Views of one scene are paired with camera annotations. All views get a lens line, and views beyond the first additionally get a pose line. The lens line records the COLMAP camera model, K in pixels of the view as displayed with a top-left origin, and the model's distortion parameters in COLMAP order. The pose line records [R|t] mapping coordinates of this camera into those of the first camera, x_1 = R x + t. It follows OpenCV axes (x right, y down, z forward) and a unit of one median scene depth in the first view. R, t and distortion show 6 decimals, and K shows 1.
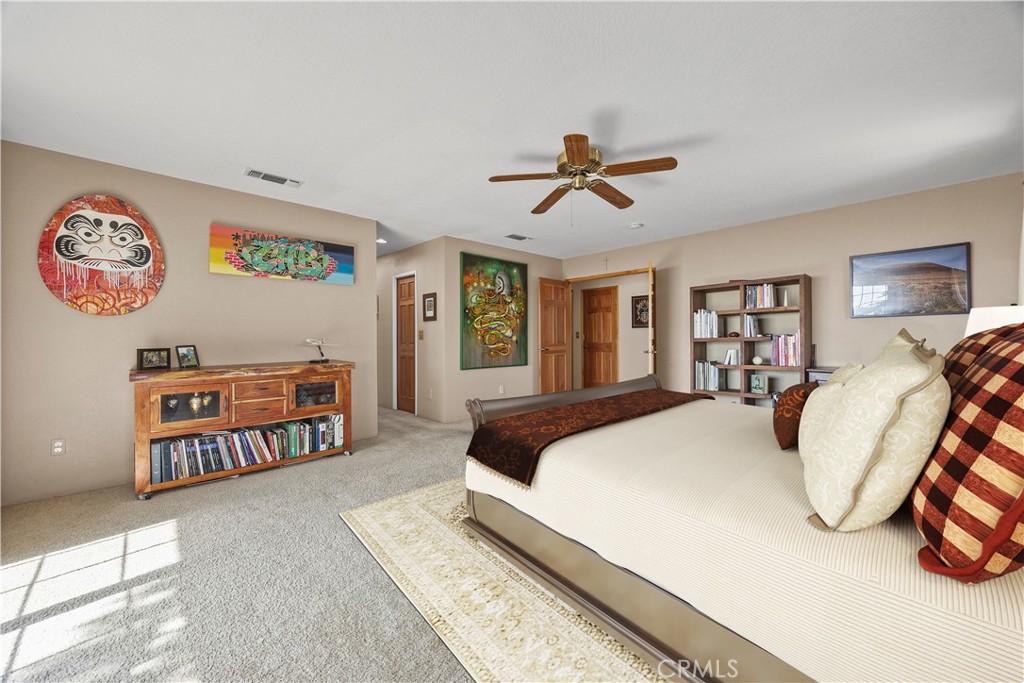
lens RADIAL K [[401.4, 0, 508.0], [0, 401.4, 340.2], [0, 0, 1]] dist [-0.004272, -0.000603]
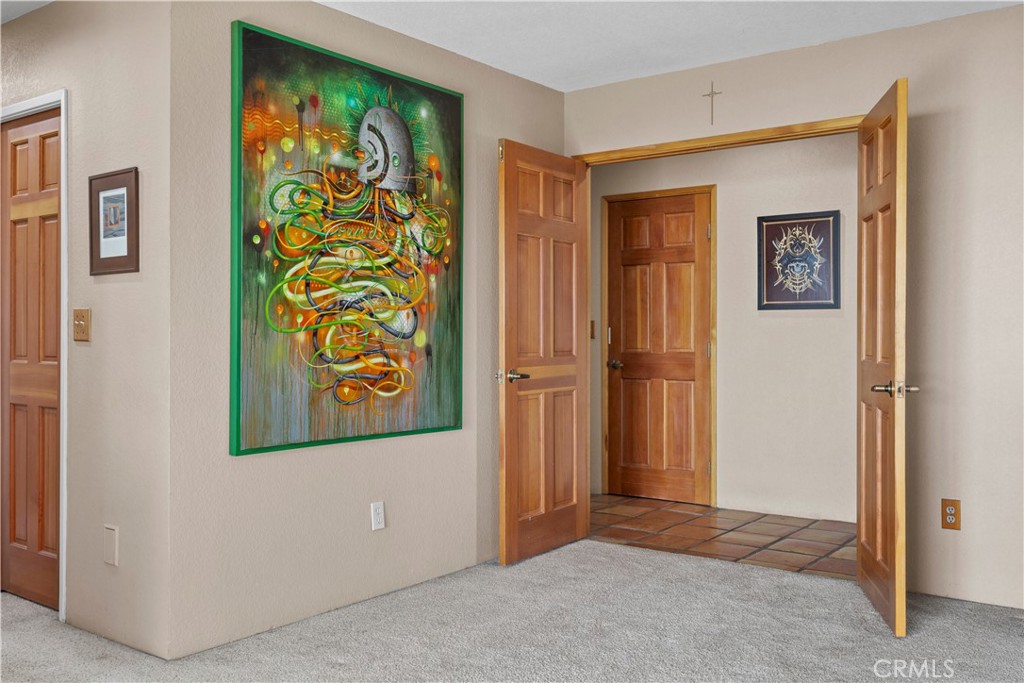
lens RADIAL K [[944.1, 0, 511.5], [0, 944.1, 335.9], [0, 0, 1]] dist [0.010908, 0.000000]
pose [[0.986716, 0.005521, 0.162363, -0.030443], [-0.004820, 0.999977, -0.004710, -0.004054], [-0.162385, 0.003865, 0.986720, 0.294275]]
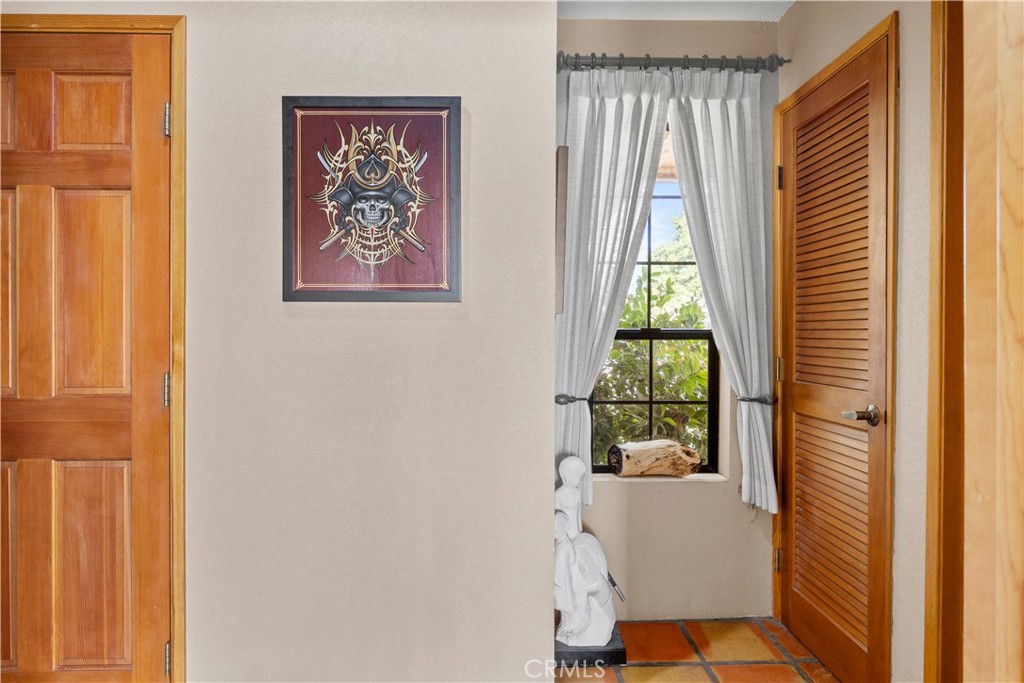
lens RADIAL K [[688.1, 0, 508.0], [0, 688.1, 337.5], [0, 0, 1]] dist [-0.012310, -0.001034]
pose [[0.669385, 0.006494, 0.742887, 0.202432], [-0.000051, 0.999962, -0.008696, -0.016264], [-0.742916, 0.005783, 0.669360, 0.902129]]
